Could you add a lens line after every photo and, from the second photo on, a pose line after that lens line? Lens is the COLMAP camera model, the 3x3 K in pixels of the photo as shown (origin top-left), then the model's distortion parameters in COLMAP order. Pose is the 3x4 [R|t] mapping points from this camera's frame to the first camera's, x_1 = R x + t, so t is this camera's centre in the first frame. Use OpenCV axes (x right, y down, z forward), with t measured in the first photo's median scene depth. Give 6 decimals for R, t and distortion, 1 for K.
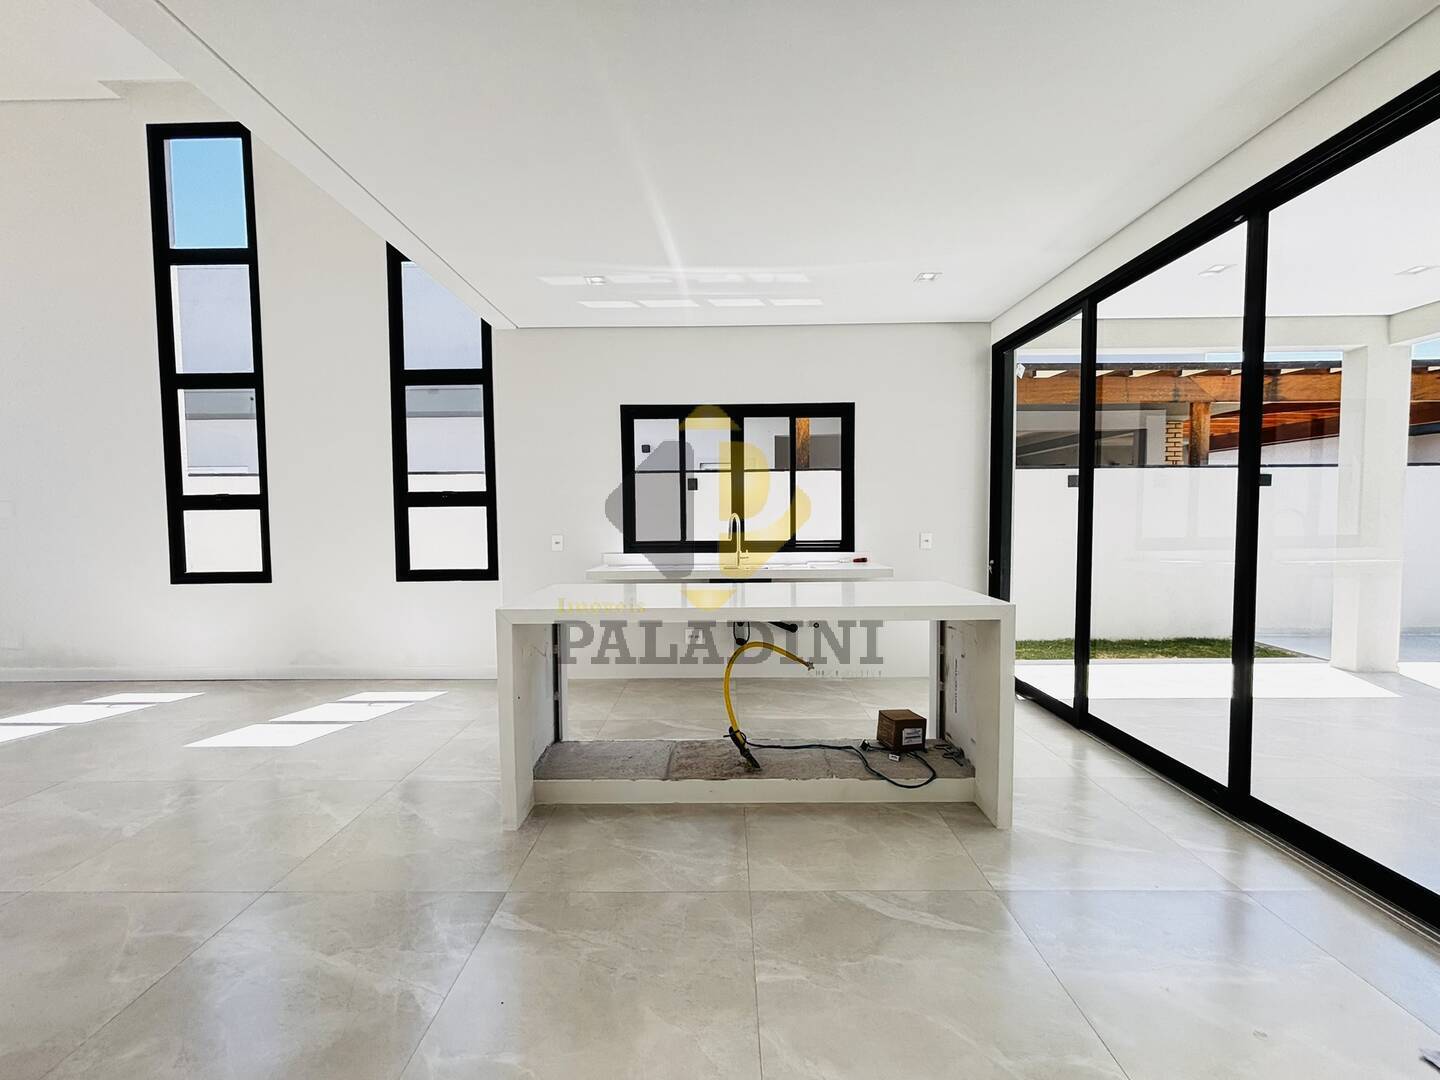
lens RADIAL K [[582.5, 0, 726.9], [0, 582.5, 542.1], [0, 0, 1]] dist [-0.000804, 0.001217]
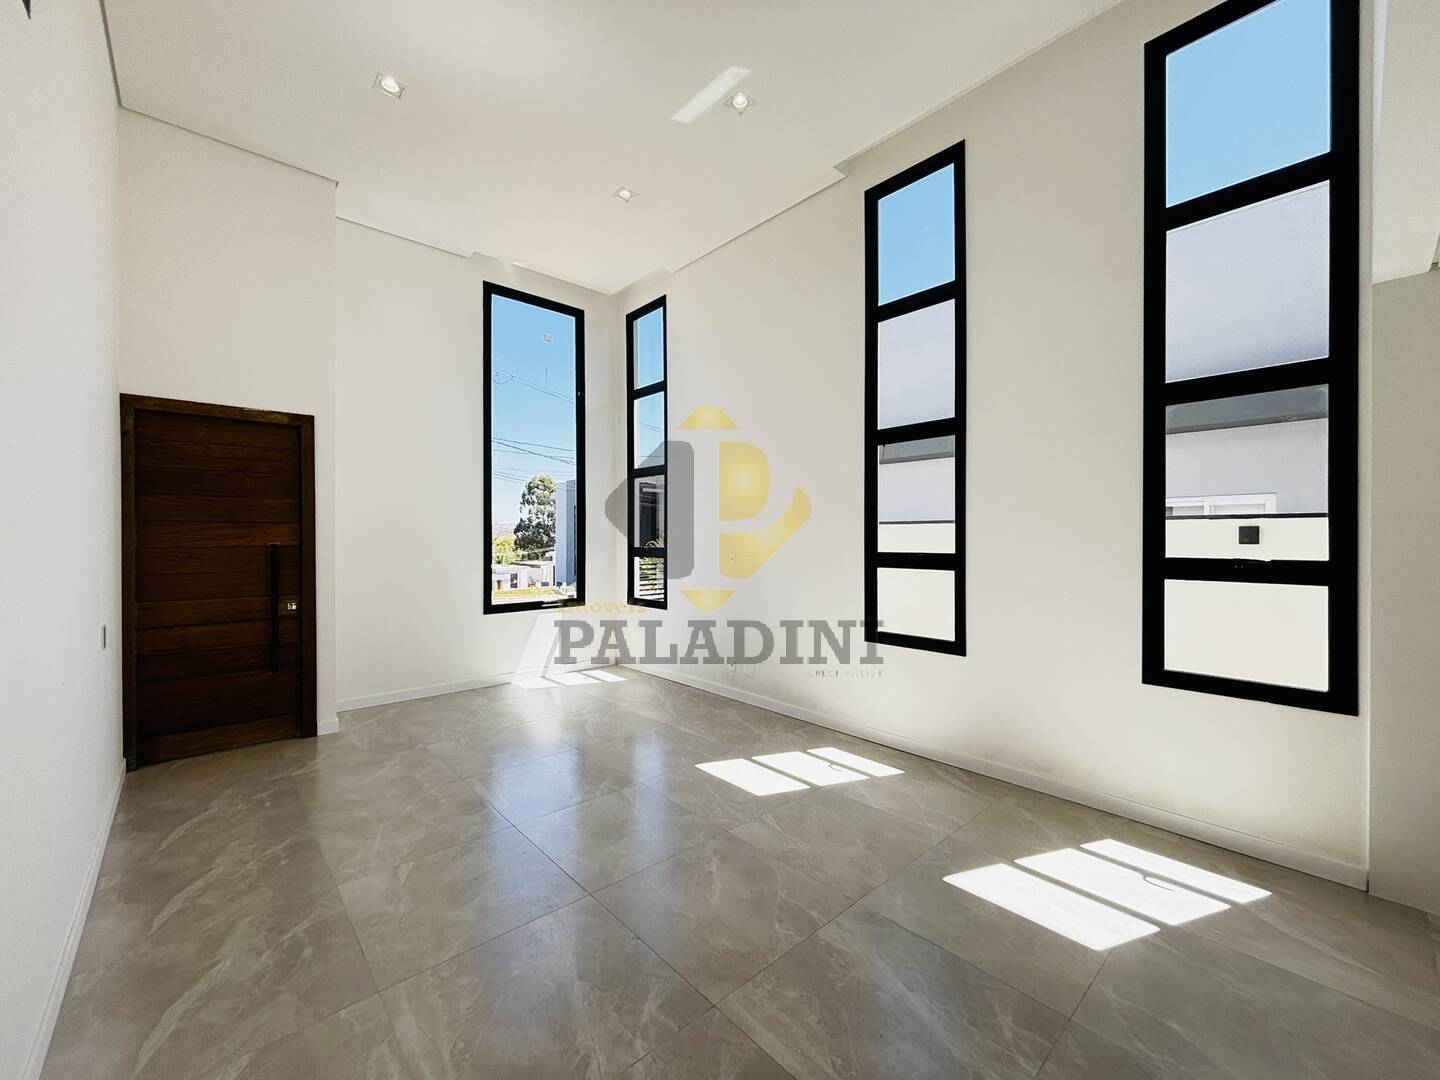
lens RADIAL K [[582.5, 0, 717.5], [0, 582.5, 538.6], [0, 0, 1]] dist [-0.000804, 0.001217]
pose [[0.681634, 0.013278, -0.731573, -0.405179], [-0.037366, 0.999162, -0.016681, -0.077525], [0.730739, 0.038706, 0.681559, 0.133128]]
